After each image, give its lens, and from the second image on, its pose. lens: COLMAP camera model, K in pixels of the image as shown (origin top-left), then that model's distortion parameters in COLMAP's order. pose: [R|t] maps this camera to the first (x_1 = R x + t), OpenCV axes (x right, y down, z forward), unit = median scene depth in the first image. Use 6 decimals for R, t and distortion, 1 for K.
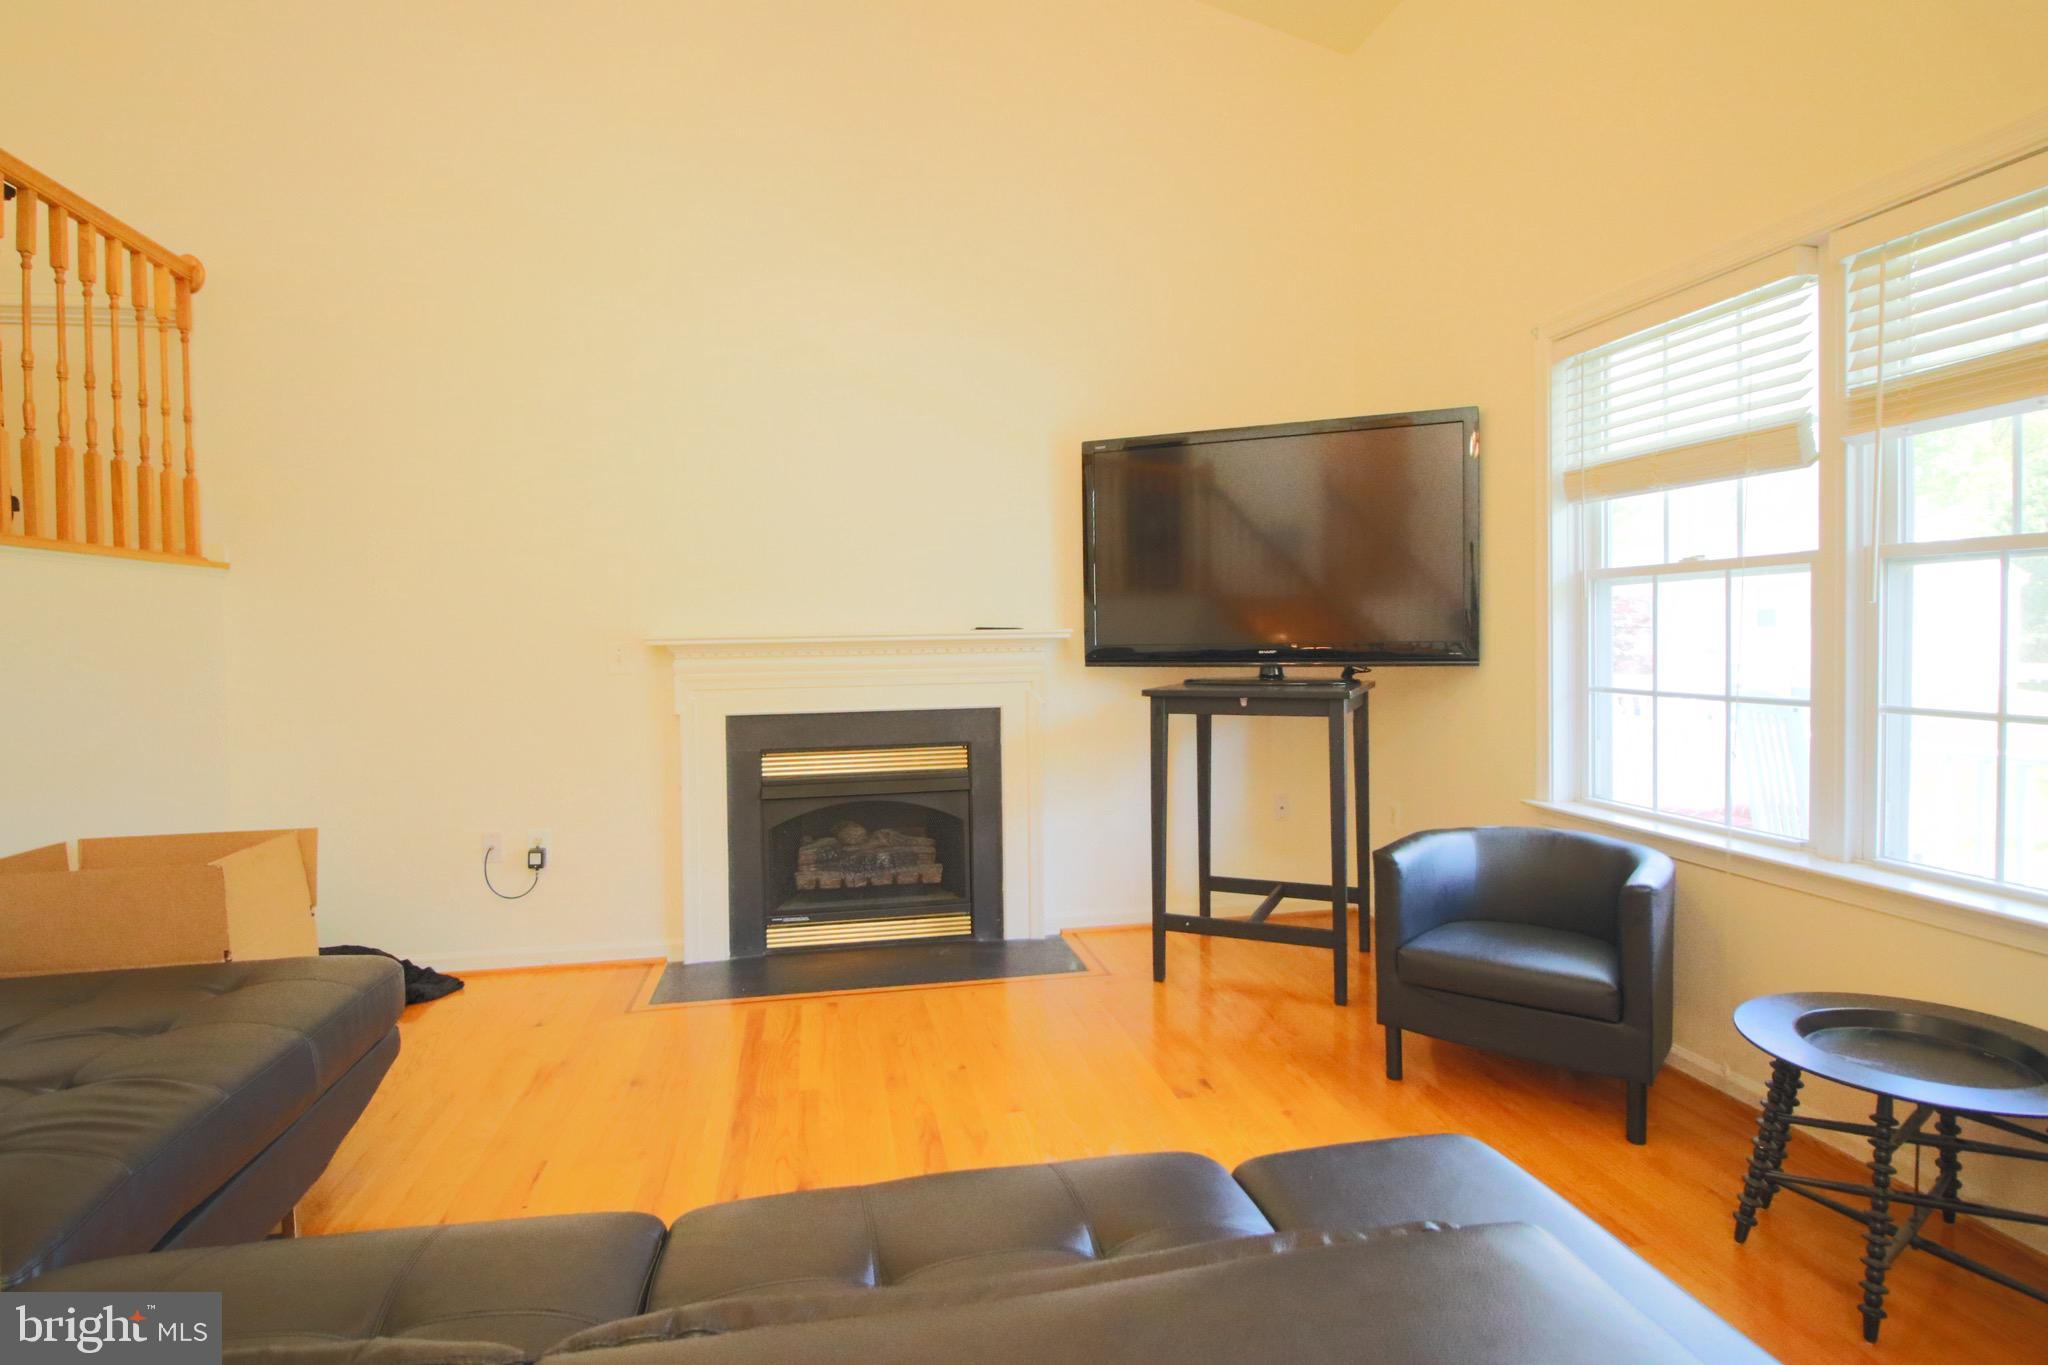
lens RADIAL K [[1048.3, 0, 1017.5], [0, 1048.3, 664.8], [0, 0, 1]] dist [0.001151, -0.014728]
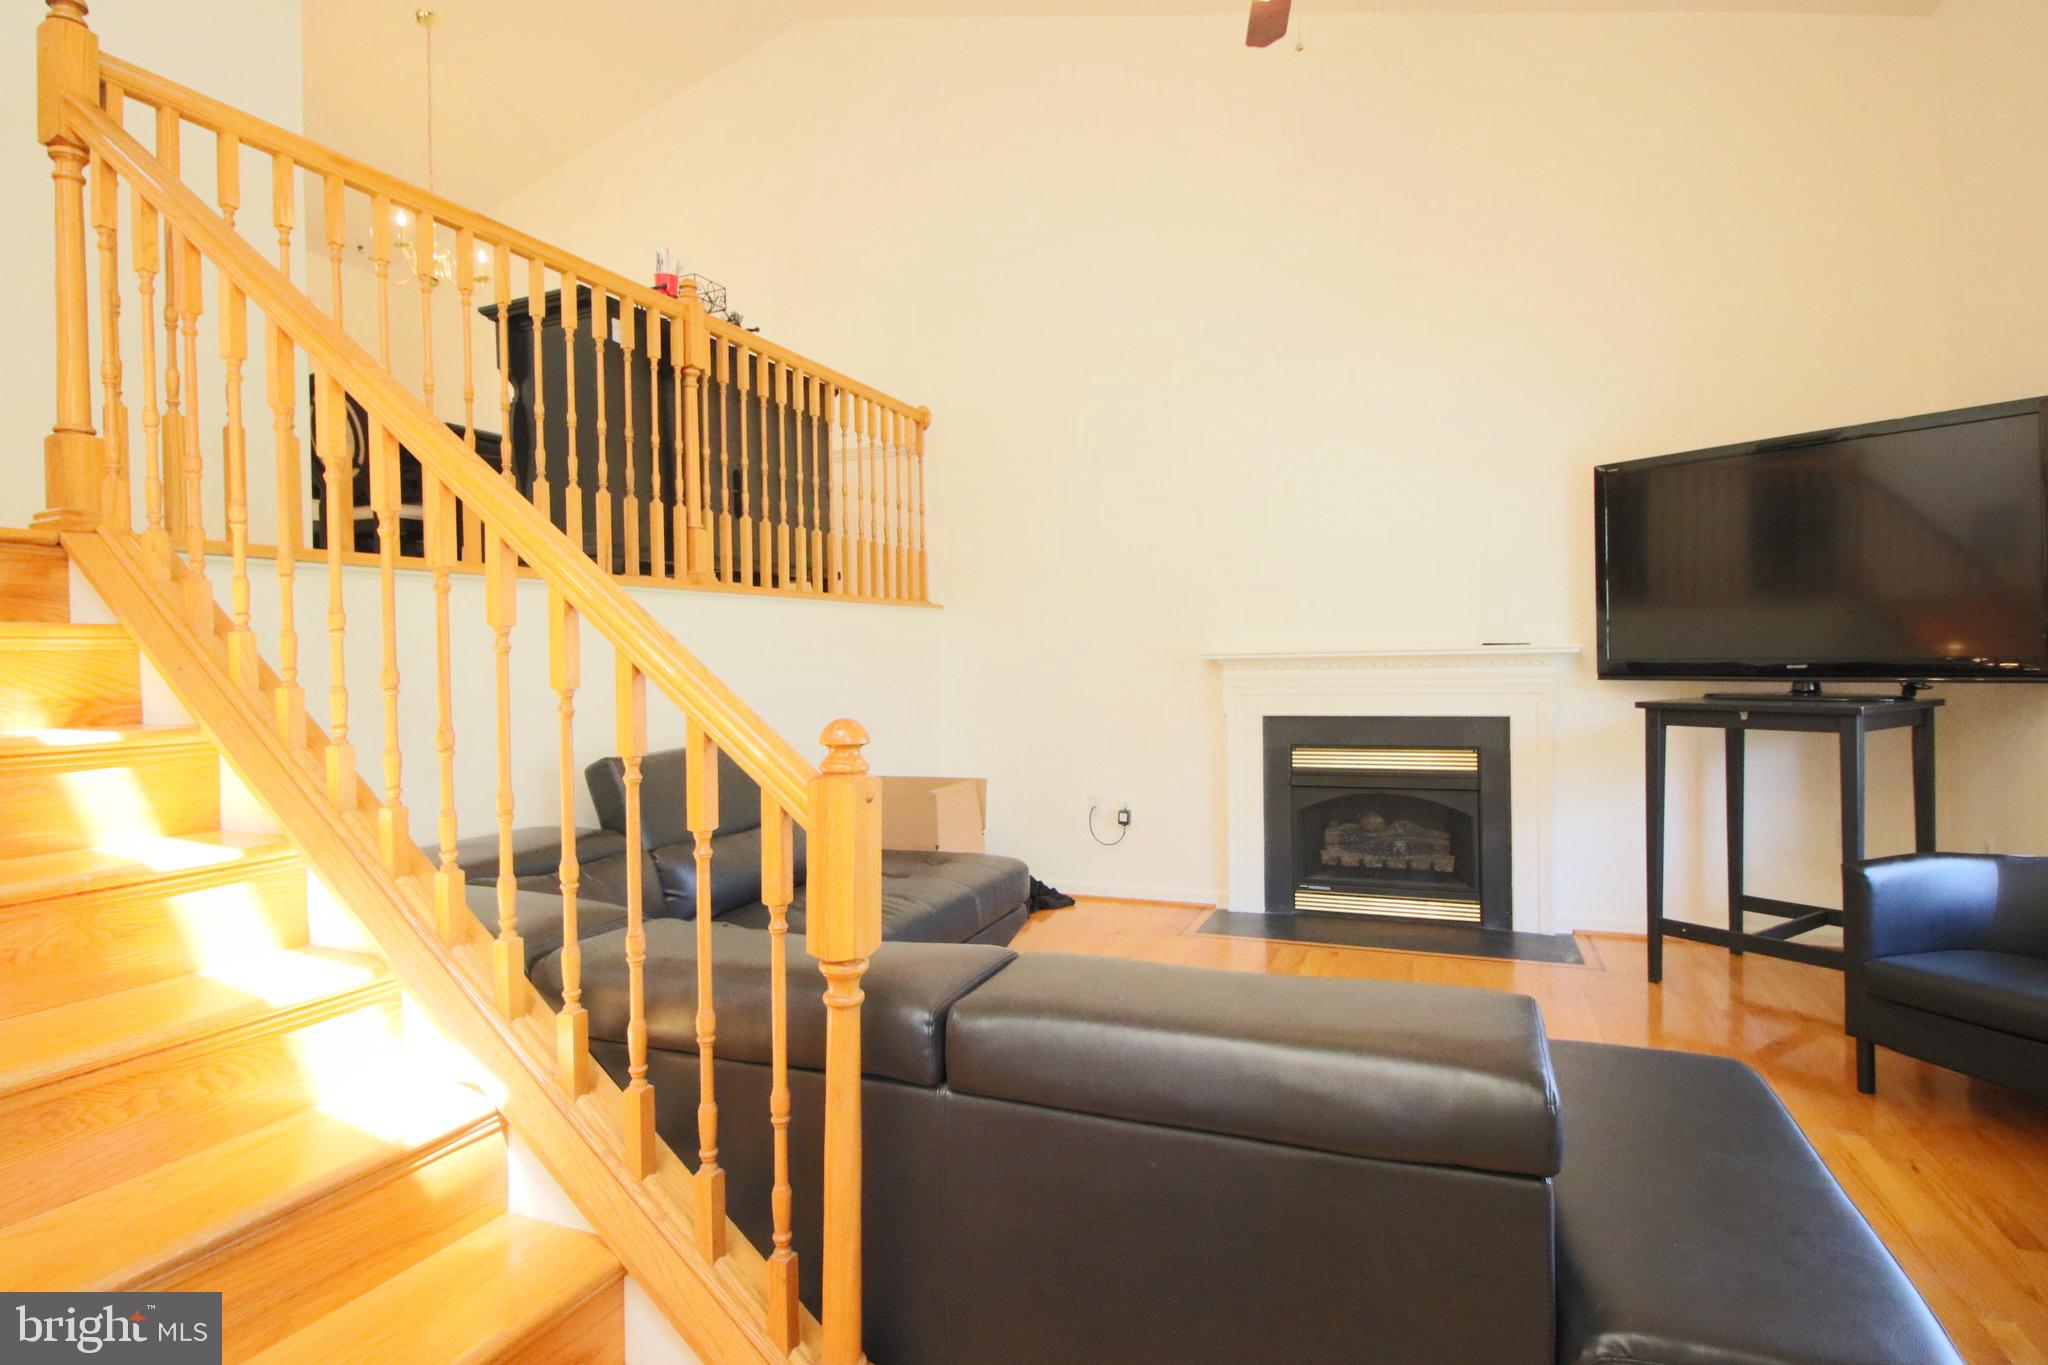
lens RADIAL K [[1048.3, 0, 1017.5], [0, 1048.3, 664.8], [0, 0, 1]] dist [0.001151, -0.014728]
pose [[0.836932, 0.003923, -0.547293, 0.158374], [-0.011109, 0.999890, -0.009822, 0.003569], [0.547194, 0.014300, 0.836883, -0.200261]]
